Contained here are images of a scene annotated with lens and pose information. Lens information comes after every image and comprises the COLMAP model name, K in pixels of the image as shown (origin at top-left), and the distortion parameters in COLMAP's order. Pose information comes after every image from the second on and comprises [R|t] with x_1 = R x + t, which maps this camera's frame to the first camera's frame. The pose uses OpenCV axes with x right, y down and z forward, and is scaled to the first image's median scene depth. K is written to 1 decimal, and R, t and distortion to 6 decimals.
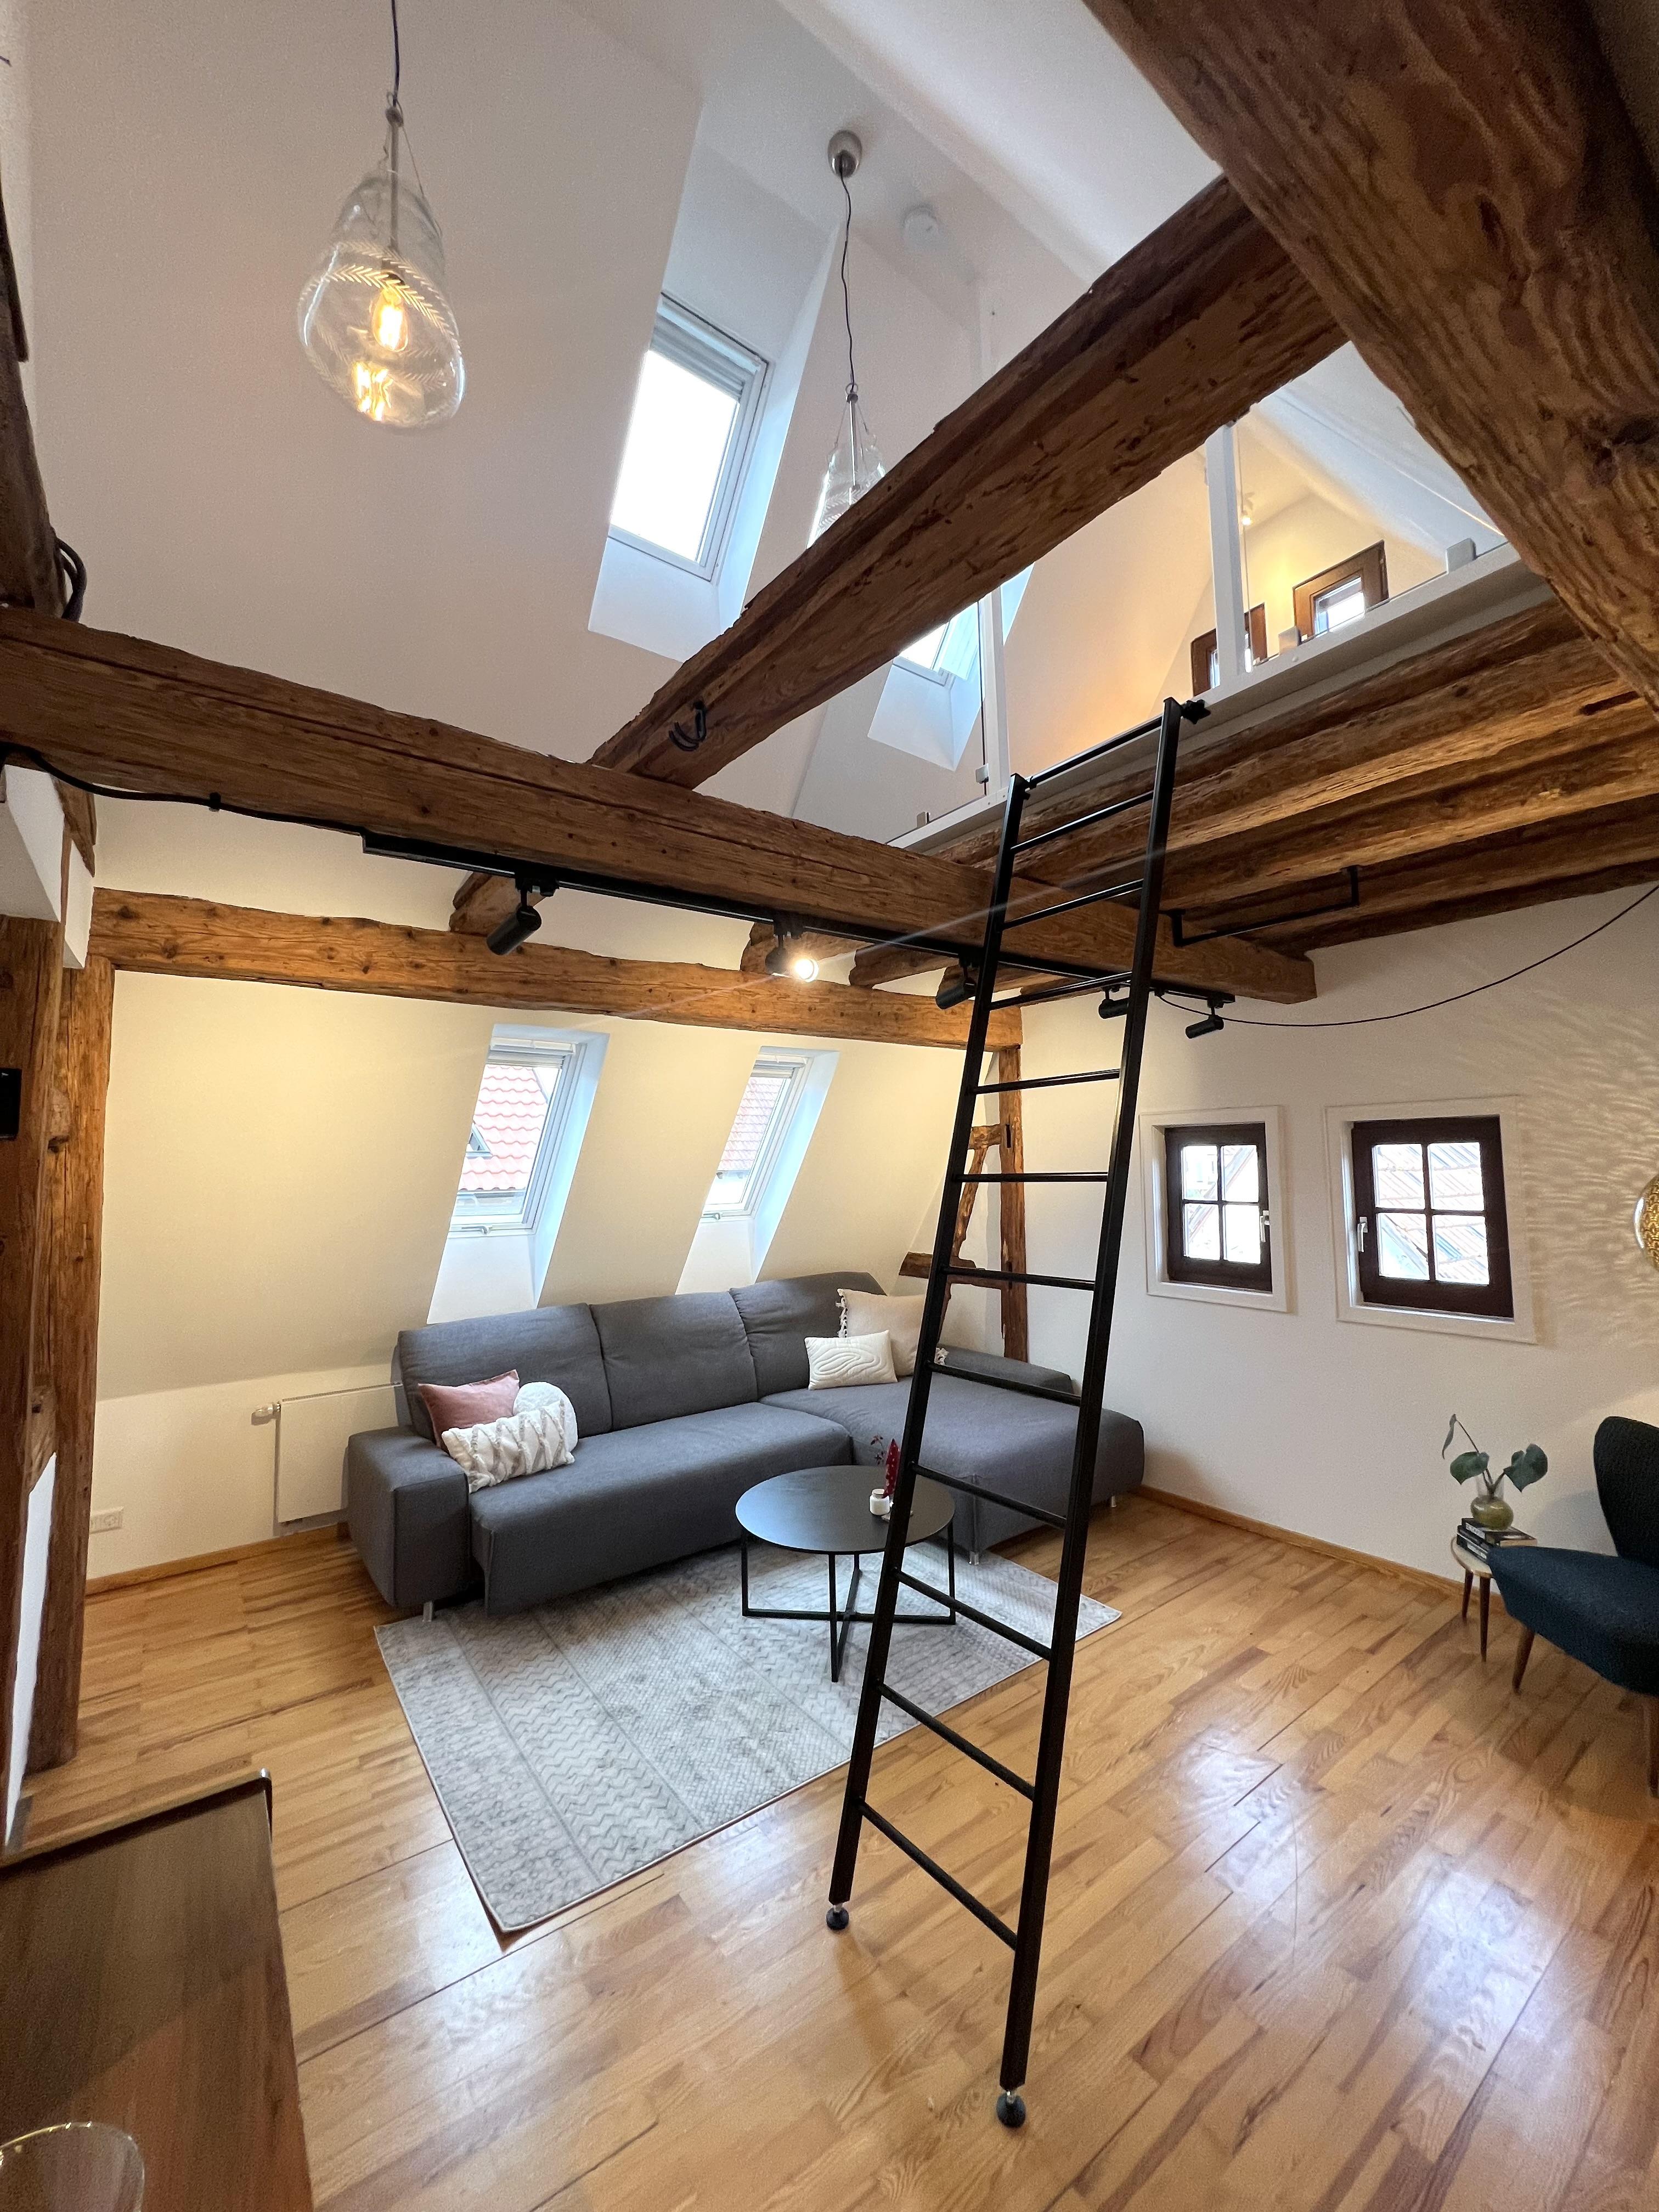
lens RADIAL K [[879.5, 0, 834.6], [0, 879.5, 1095.3], [0, 0, 1]] dist [0.001936, -0.000178]
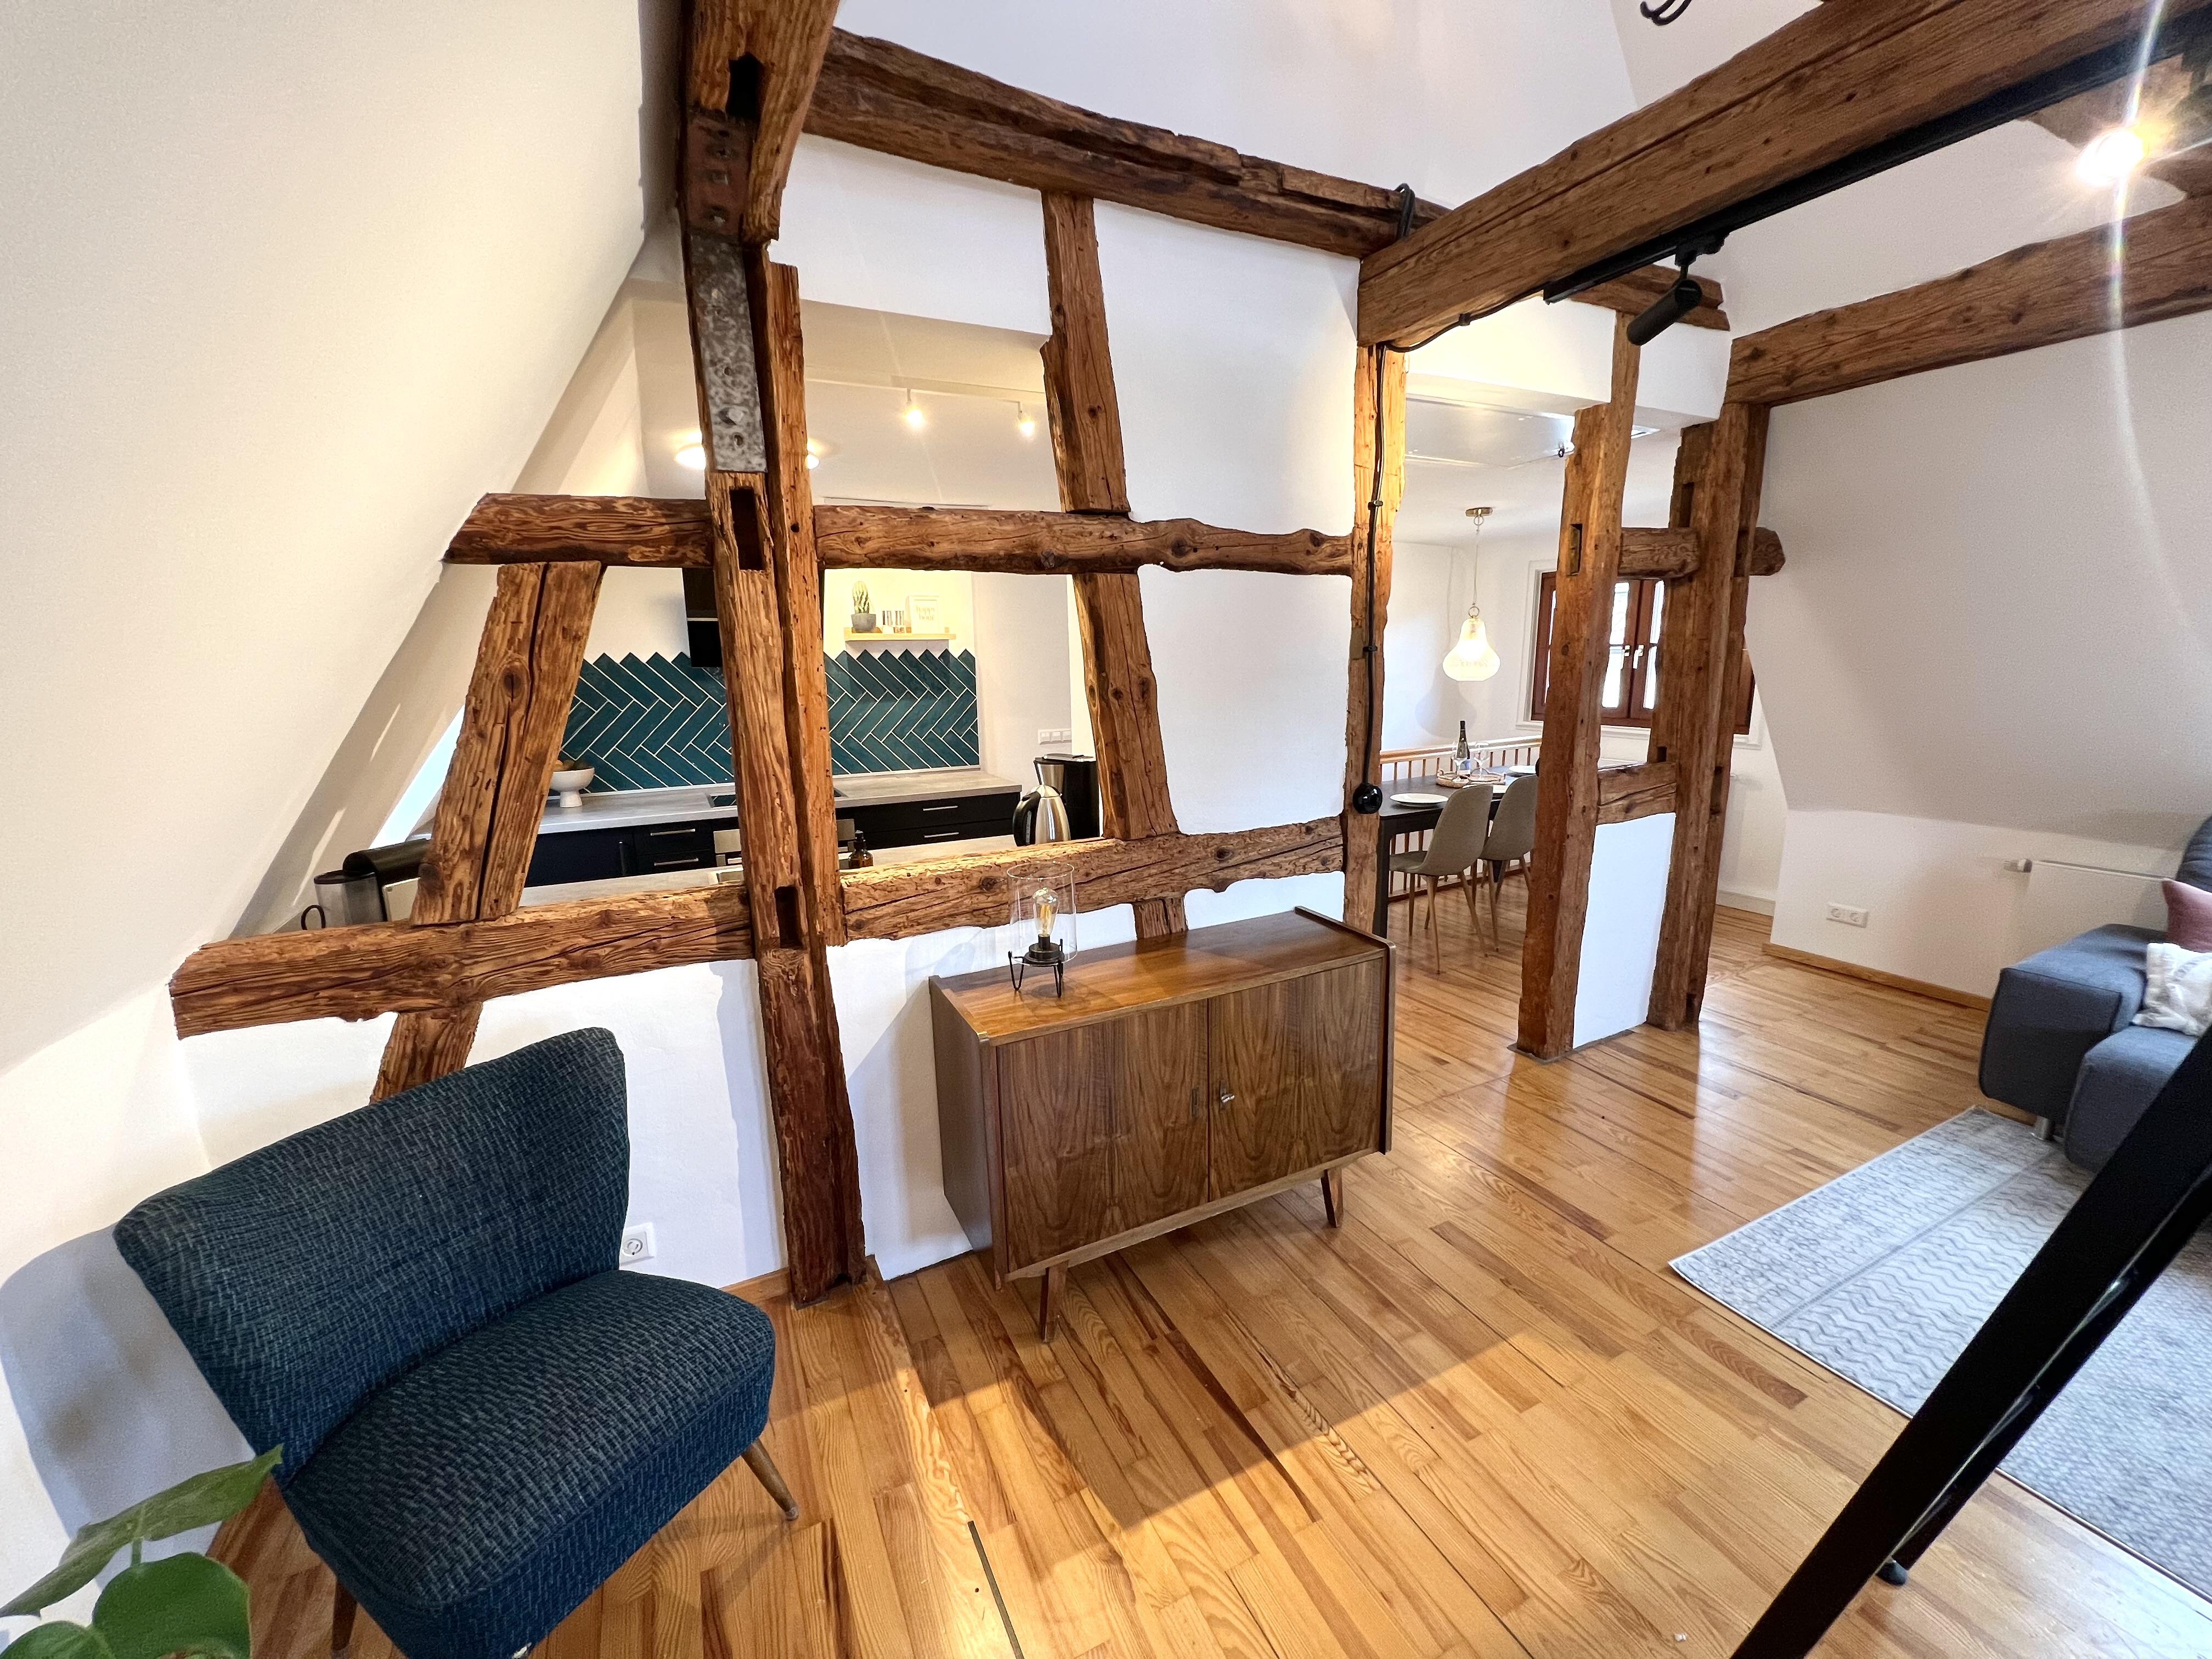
lens RADIAL K [[879.5, 0, 1096.0], [0, 879.5, 814.0], [0, 0, 1]] dist [0.001936, -0.000178]
pose [[-0.180526, 0.200108, -0.962999, 0.505592], [0.103787, 0.977495, 0.183664, 0.064312], [0.978079, -0.066790, -0.197232, 0.368623]]
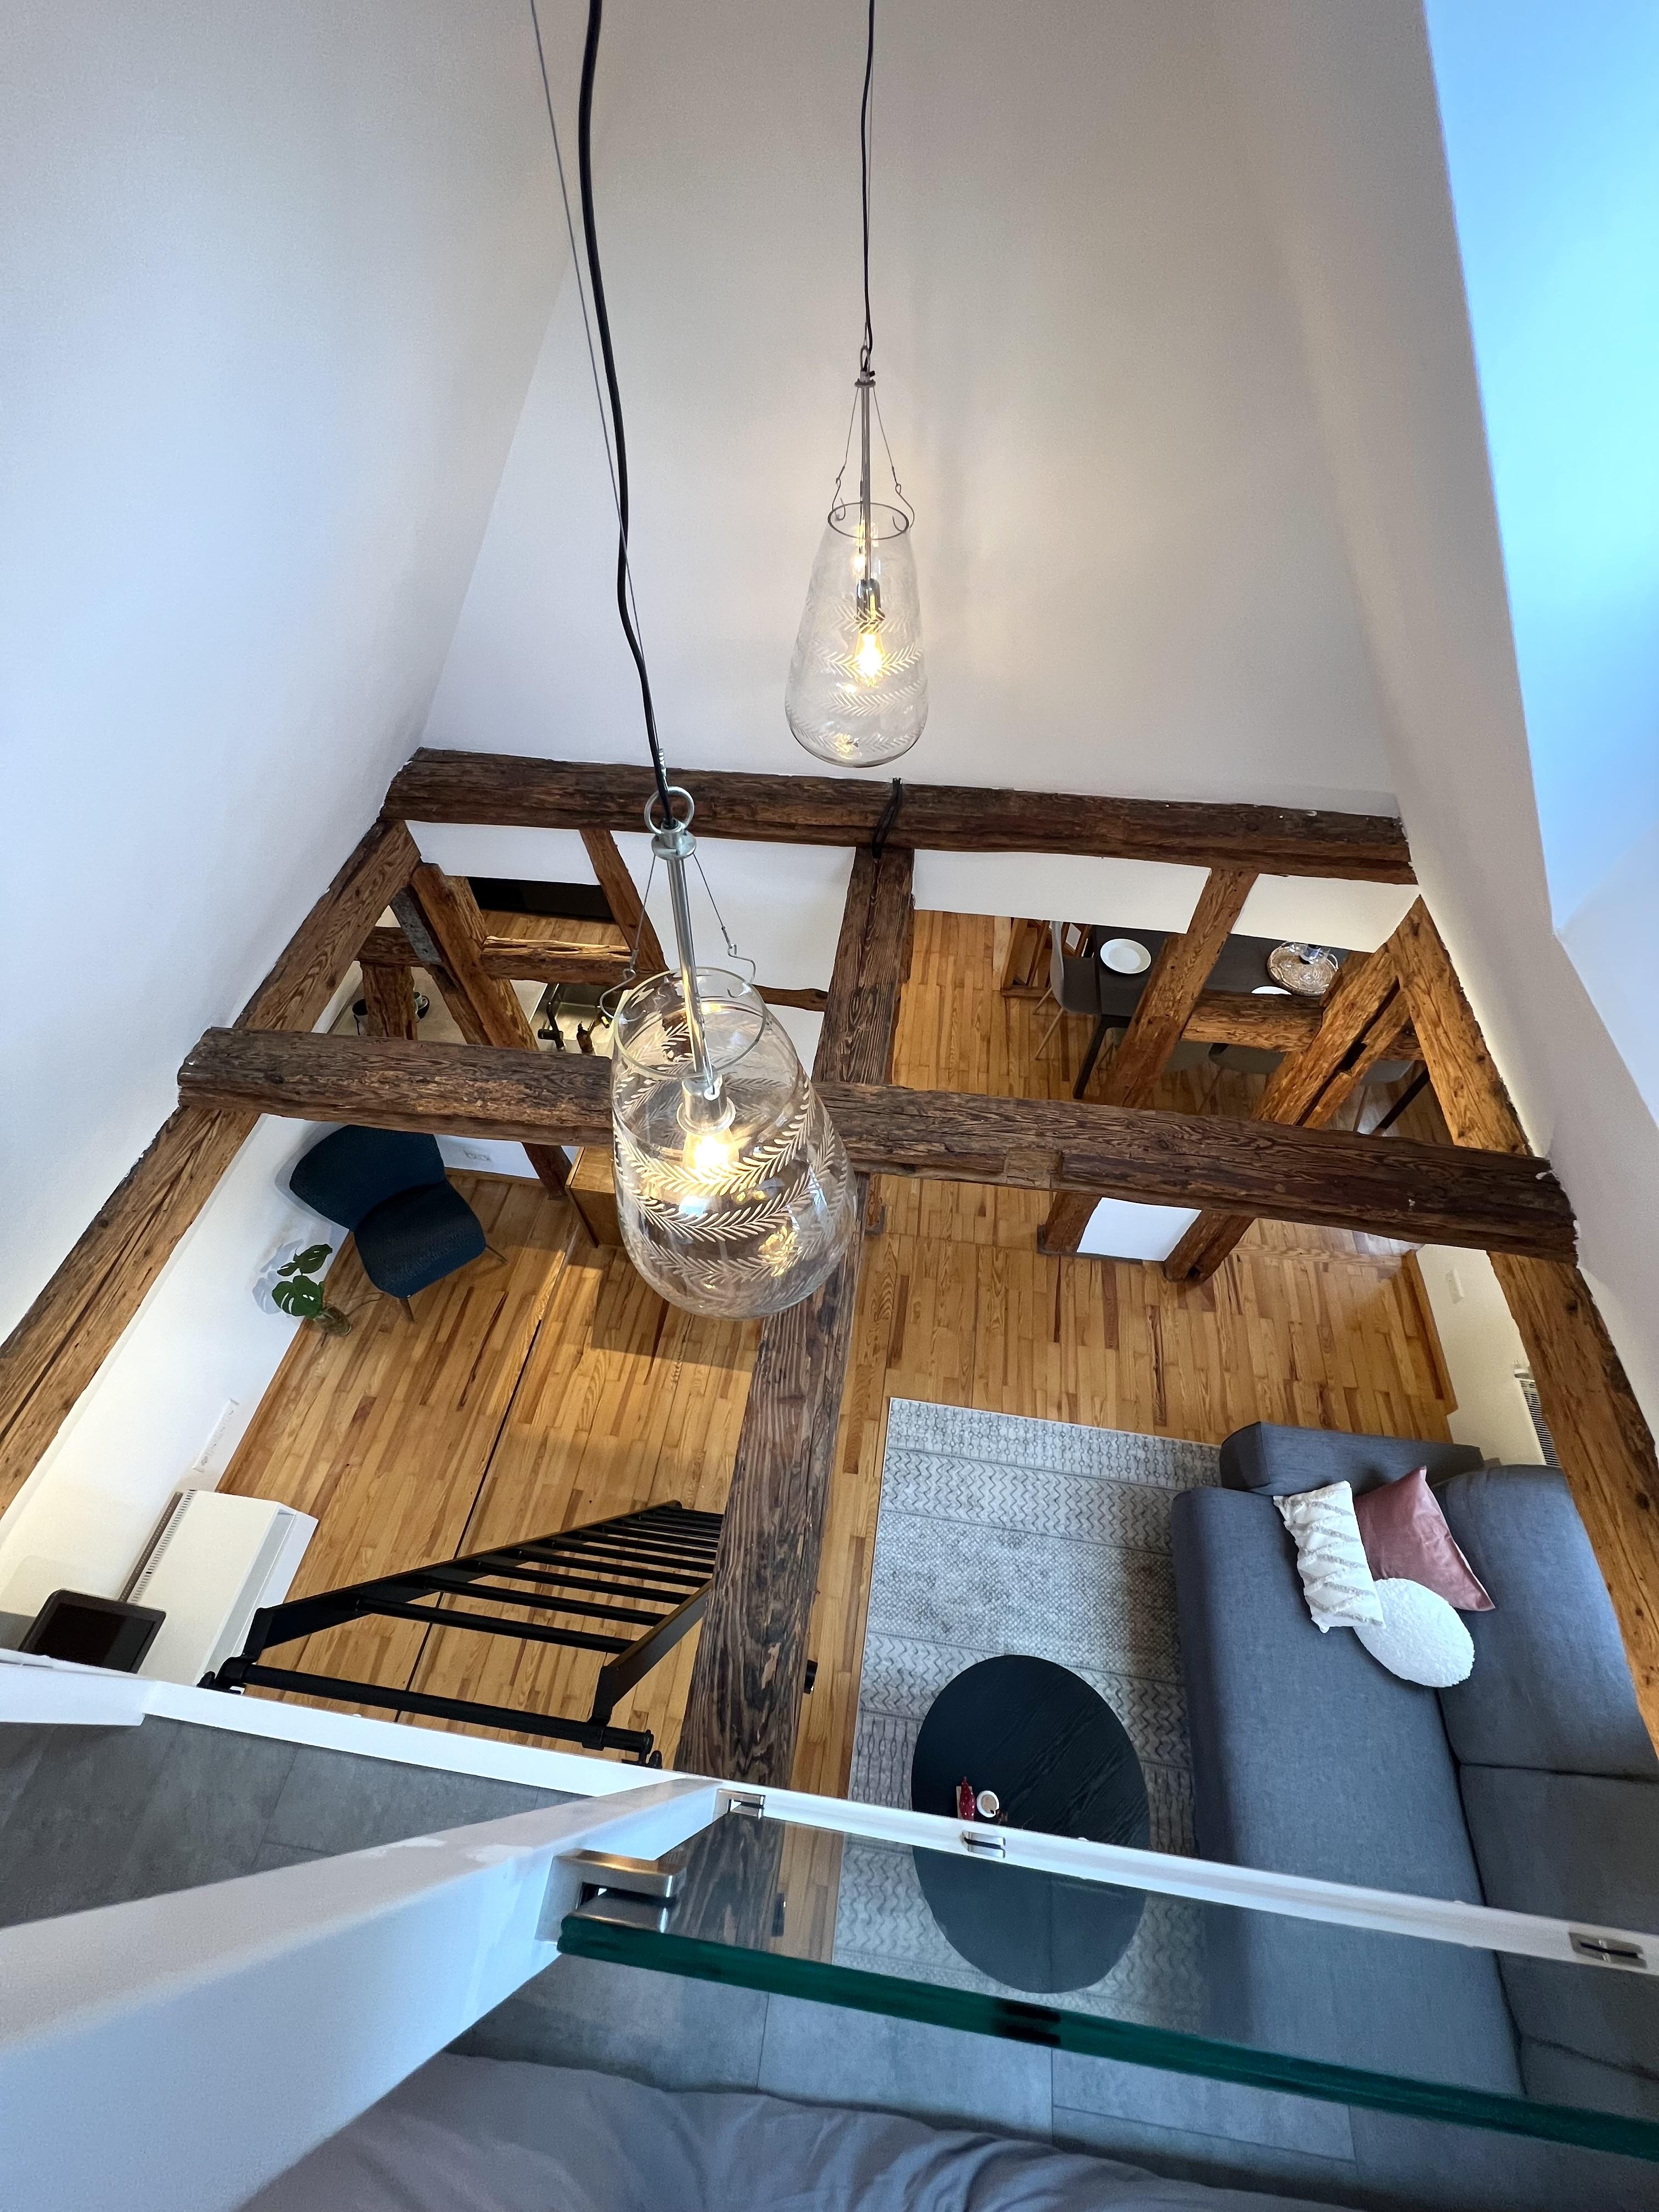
lens RADIAL K [[879.5, 0, 831.6], [0, 879.5, 1098.2], [0, 0, 1]] dist [0.001936, -0.000178]
pose [[-0.703959, 0.585217, -0.402446, 0.119165], [0.072075, 0.622571, 0.779237, -0.846693], [0.706574, 0.519544, -0.480444, 1.069055]]
